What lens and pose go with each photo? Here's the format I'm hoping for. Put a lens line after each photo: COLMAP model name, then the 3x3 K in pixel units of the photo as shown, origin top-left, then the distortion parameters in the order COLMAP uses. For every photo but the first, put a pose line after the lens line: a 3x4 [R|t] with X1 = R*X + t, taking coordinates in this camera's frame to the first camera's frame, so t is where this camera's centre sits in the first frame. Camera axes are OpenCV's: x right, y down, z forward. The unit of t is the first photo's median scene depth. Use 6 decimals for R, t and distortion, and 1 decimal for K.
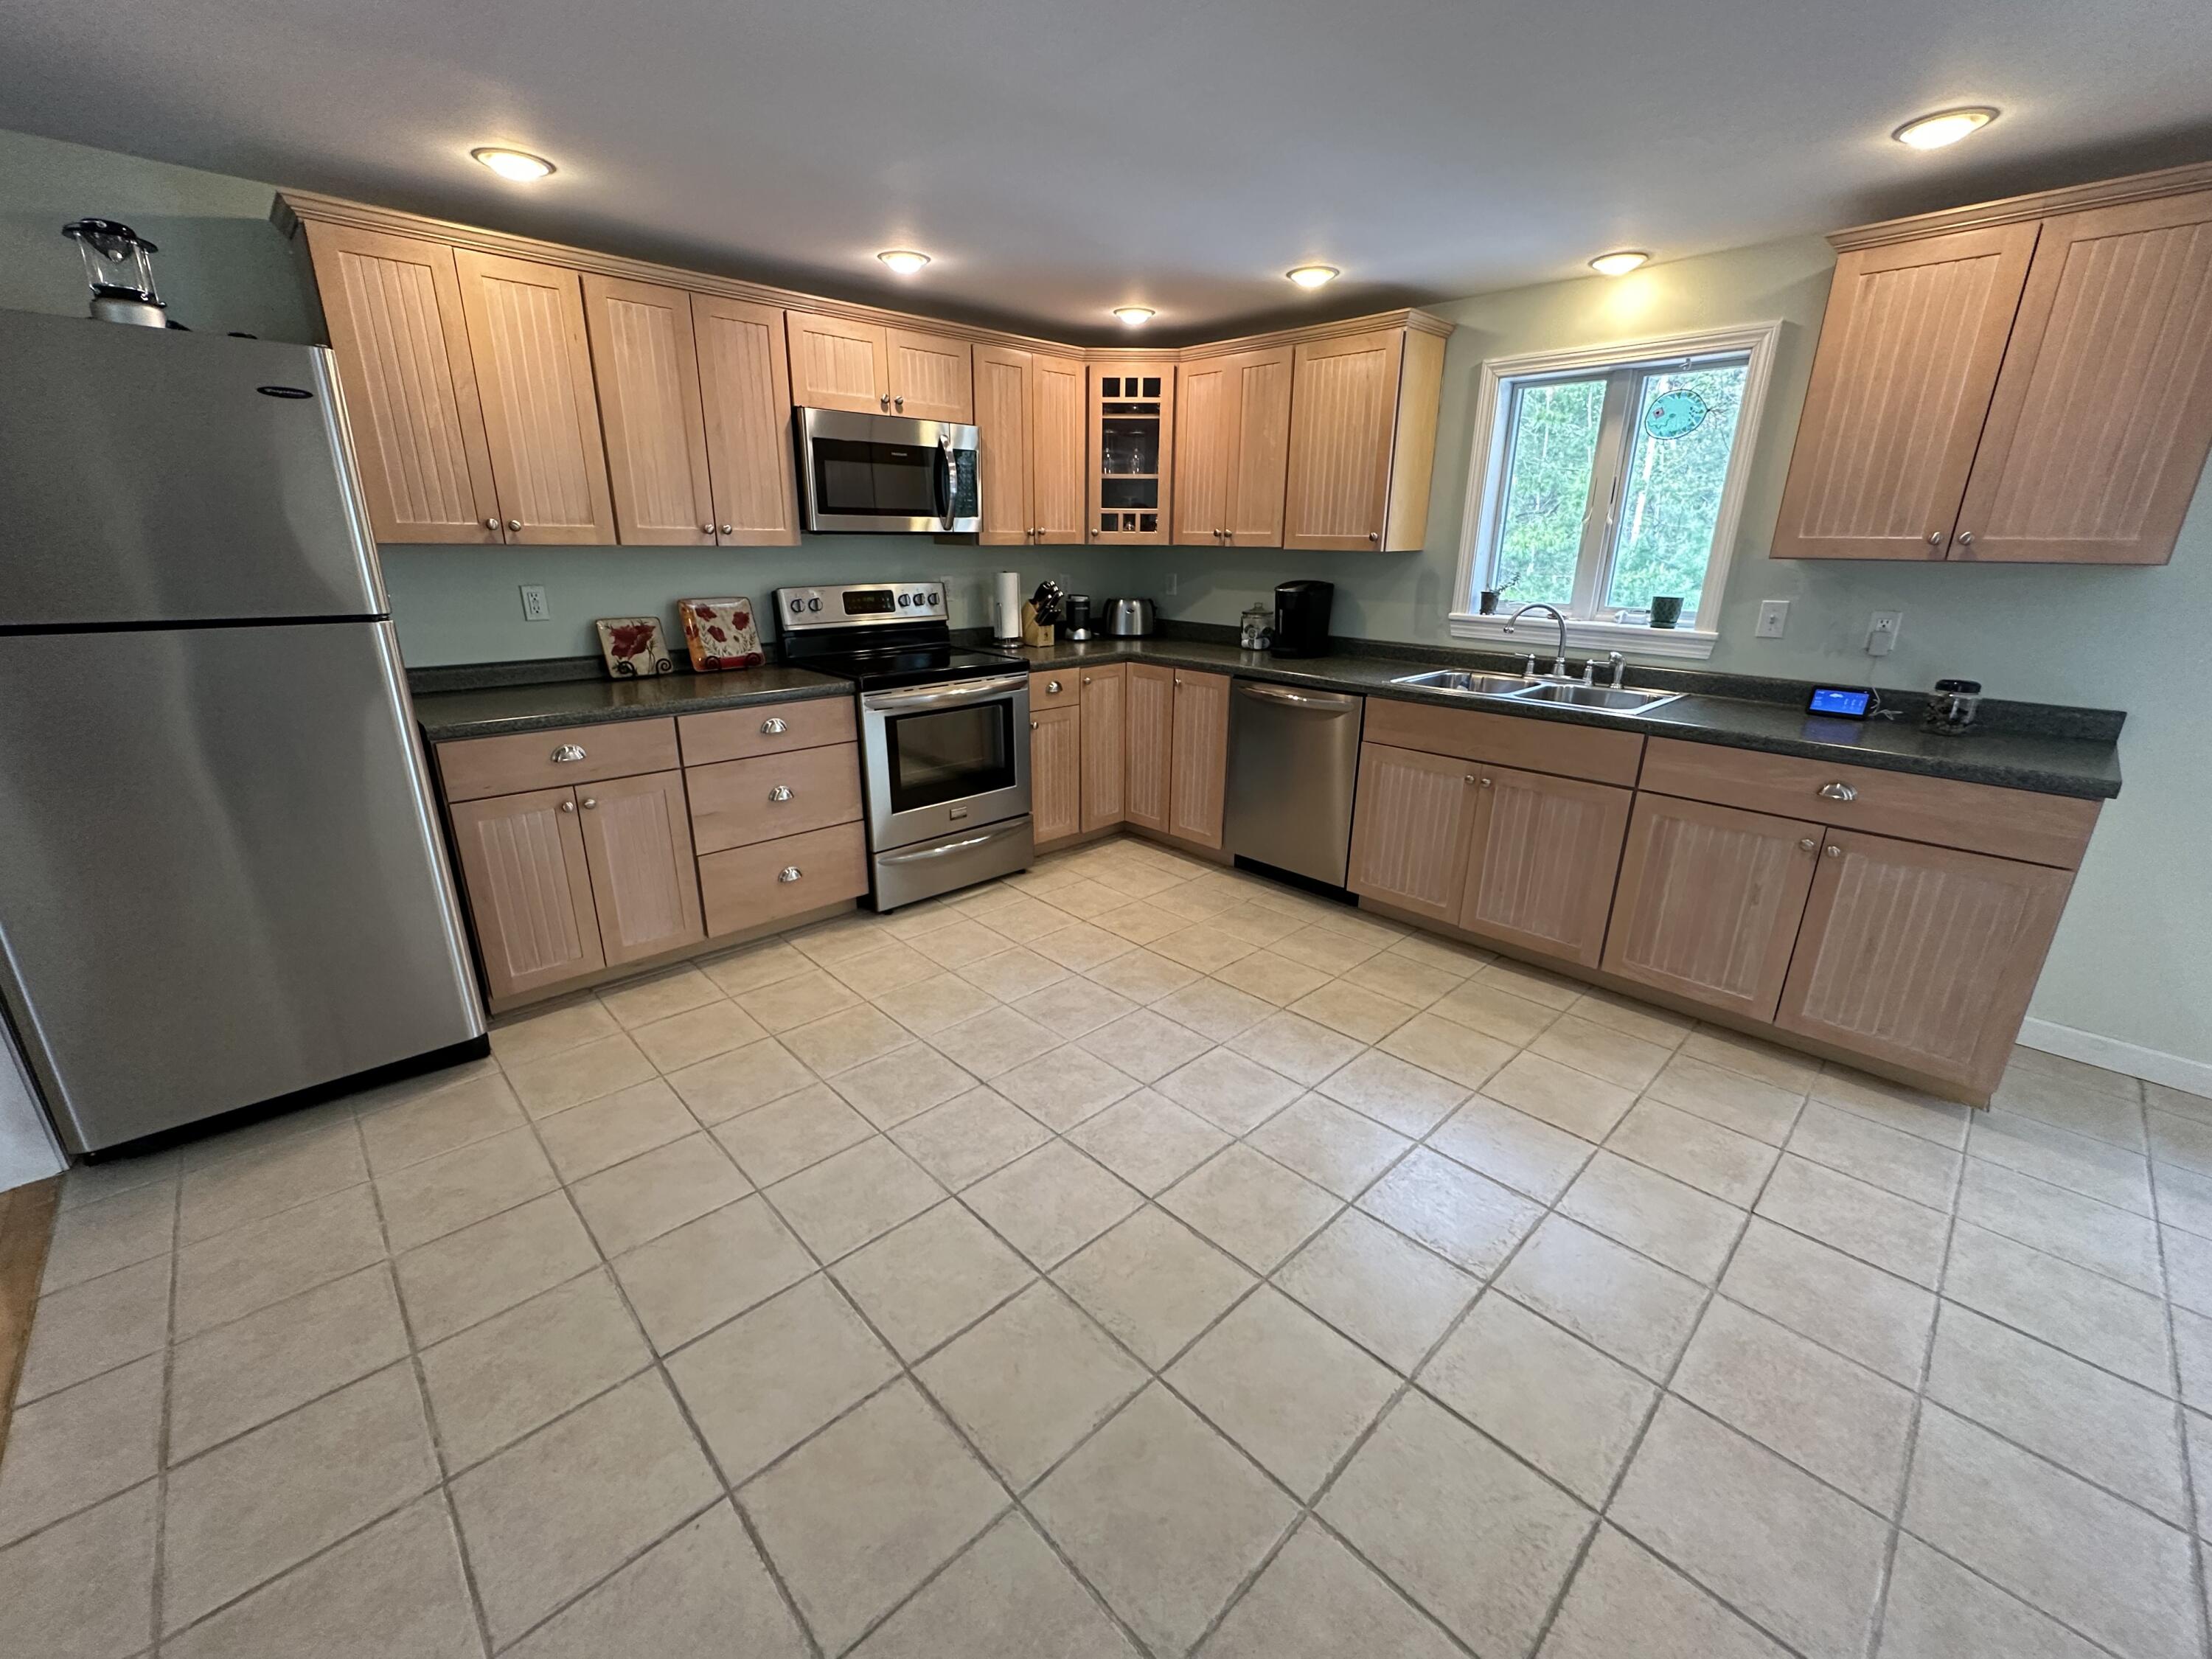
lens RADIAL K [[890.6, 0, 1107.0], [0, 890.6, 819.7], [0, 0, 1]] dist [0.002728, 0.000331]
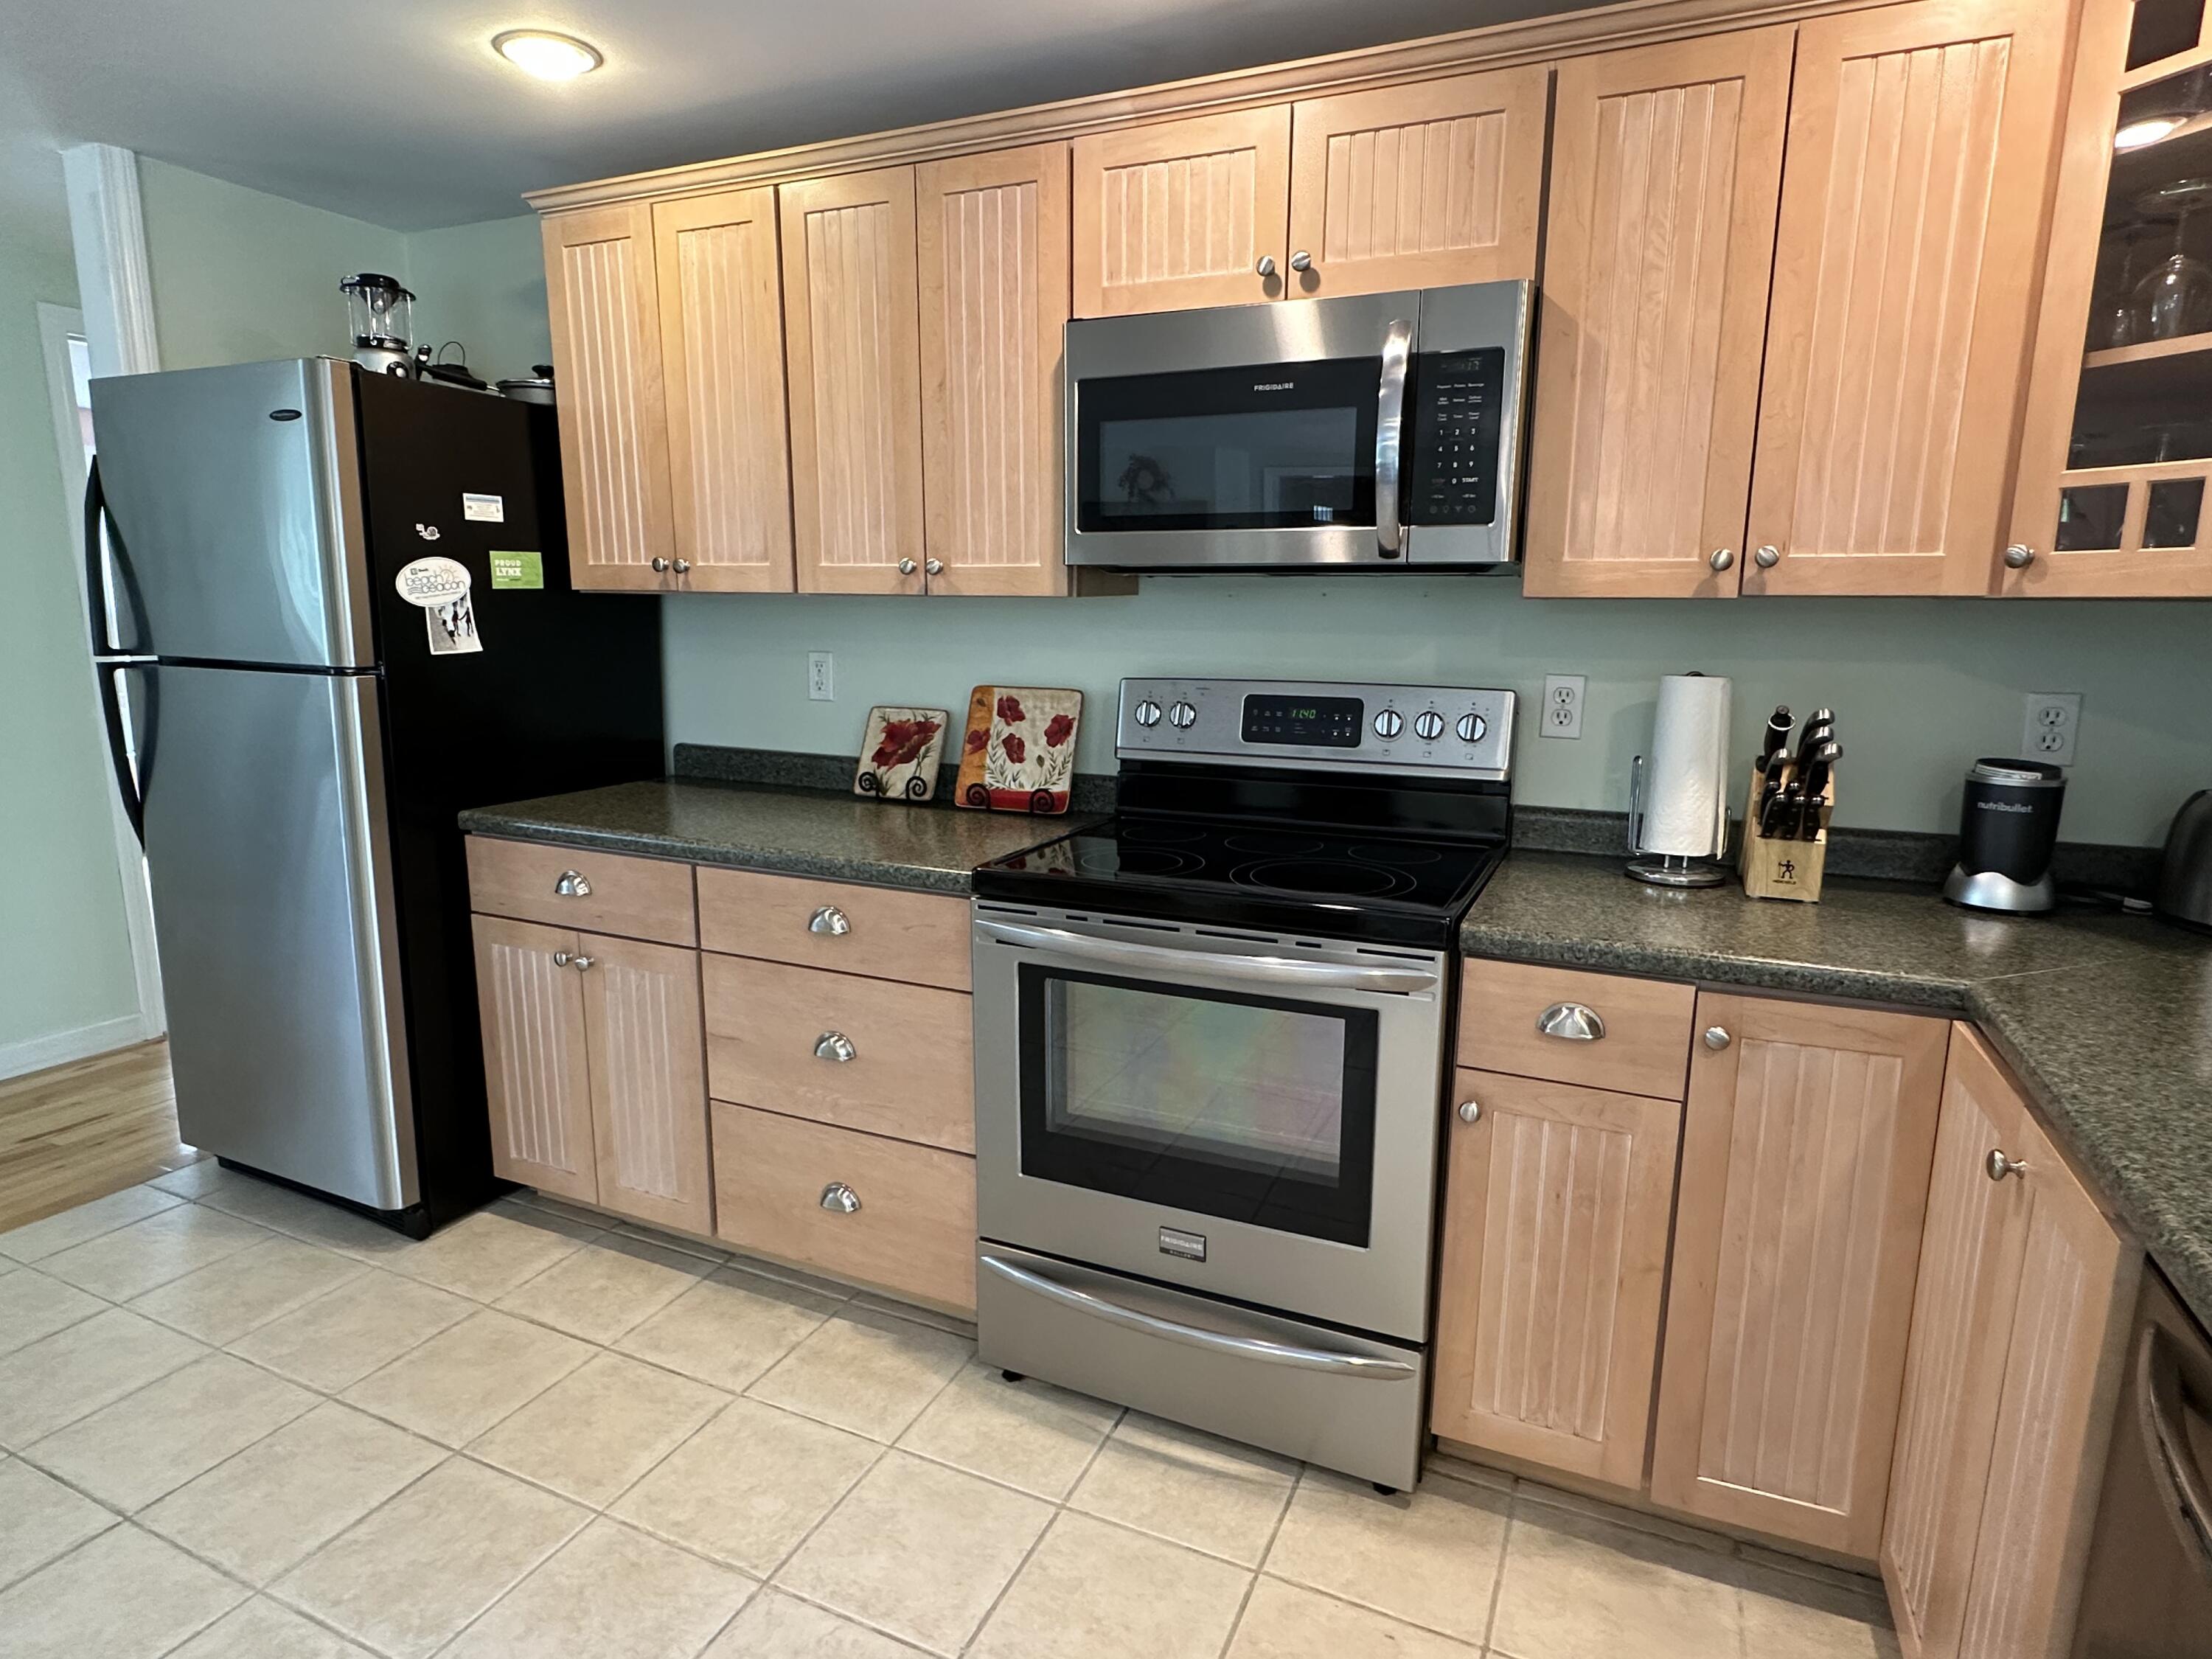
lens RADIAL K [[1222.4, 0, 1108.0], [0, 1222.4, 840.6], [0, 0, 1]] dist [-0.004576, 0.001505]
pose [[0.372074, 0.170481, -0.912413, 0.309112], [-0.287119, 0.955917, 0.061525, -0.218492], [0.882680, 0.239079, 0.404620, 0.755010]]
